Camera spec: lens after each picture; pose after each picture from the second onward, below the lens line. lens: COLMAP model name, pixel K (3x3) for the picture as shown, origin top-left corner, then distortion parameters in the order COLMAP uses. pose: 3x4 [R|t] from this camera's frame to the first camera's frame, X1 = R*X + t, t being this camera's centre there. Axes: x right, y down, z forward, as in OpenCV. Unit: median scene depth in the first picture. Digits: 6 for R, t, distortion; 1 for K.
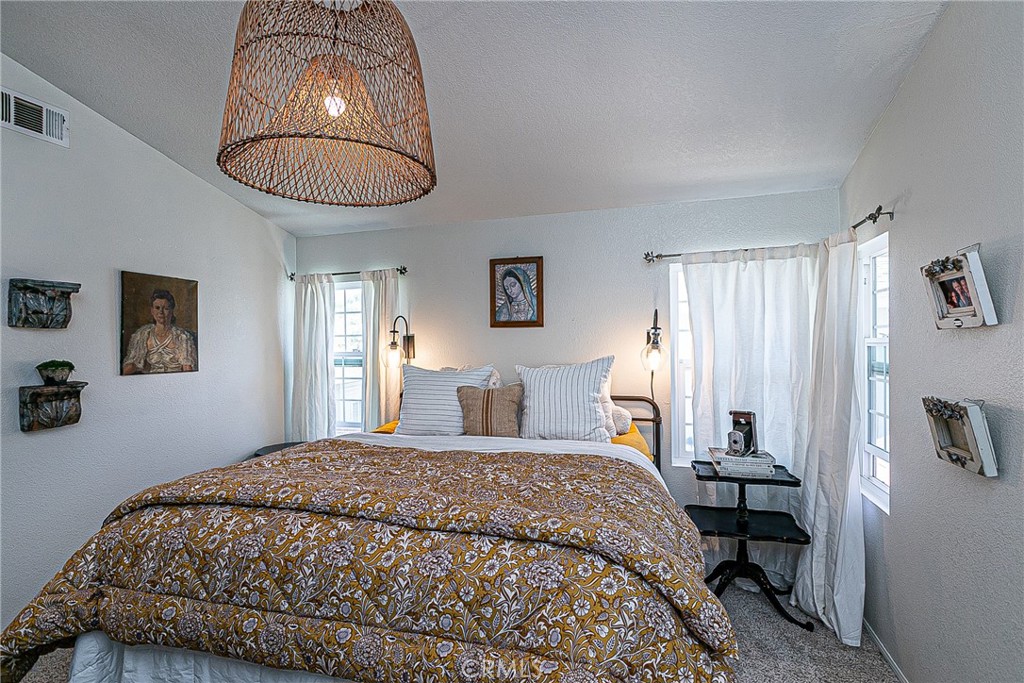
lens RADIAL K [[477.5, 0, 501.7], [0, 477.5, 342.6], [0, 0, 1]] dist [-0.004474, -0.001254]
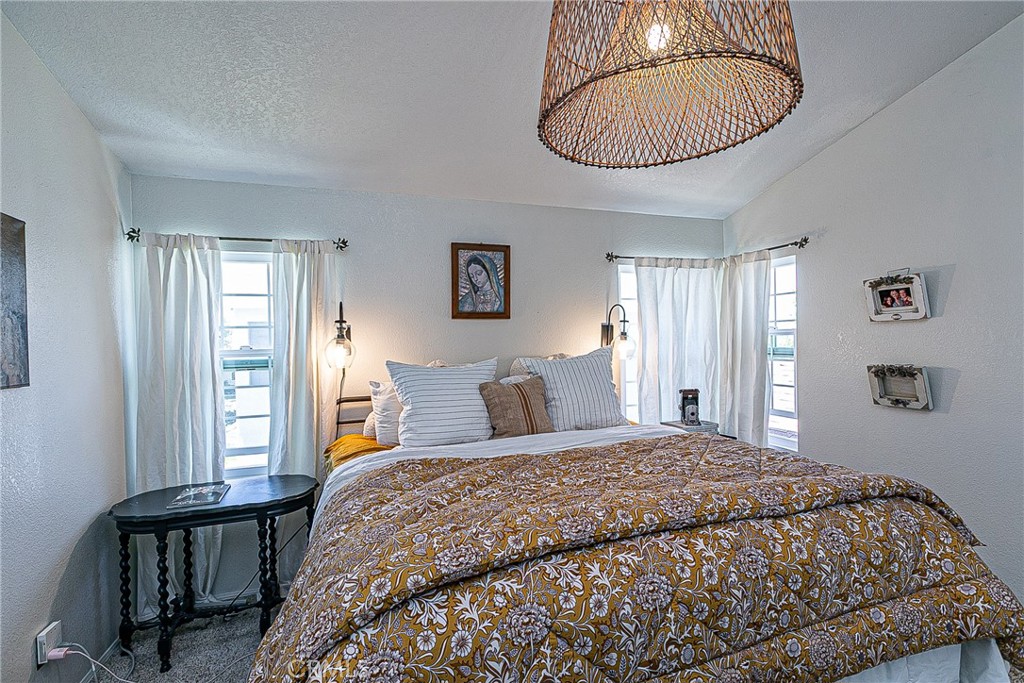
lens RADIAL K [[477.5, 0, 505.2], [0, 477.5, 341.1], [0, 0, 1]] dist [-0.004474, -0.001254]
pose [[0.811414, -0.007166, 0.584428, -0.533916], [0.010174, 0.999946, -0.001865, 0.015194], [-0.584384, 0.007459, 0.811443, 0.244259]]
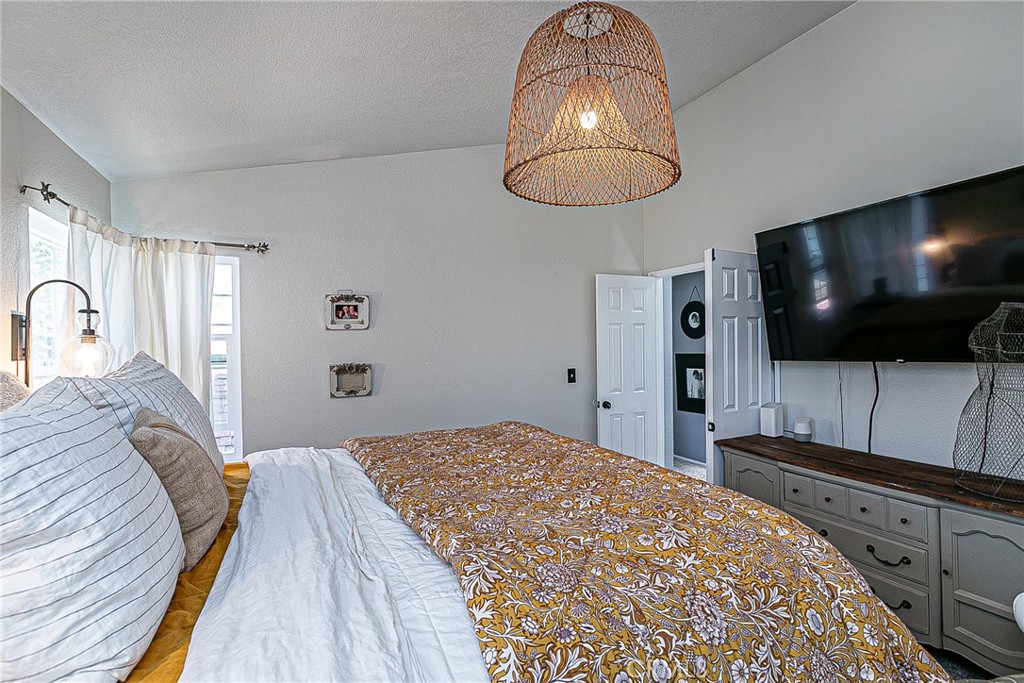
lens RADIAL K [[477.5, 0, 513.2], [0, 477.5, 343.2], [0, 0, 1]] dist [-0.004474, -0.001254]
pose [[-0.688880, 0.013302, 0.724754, -0.529874], [0.016295, 0.999863, -0.002863, 0.024806], [-0.724693, 0.009837, -0.689002, 0.982893]]
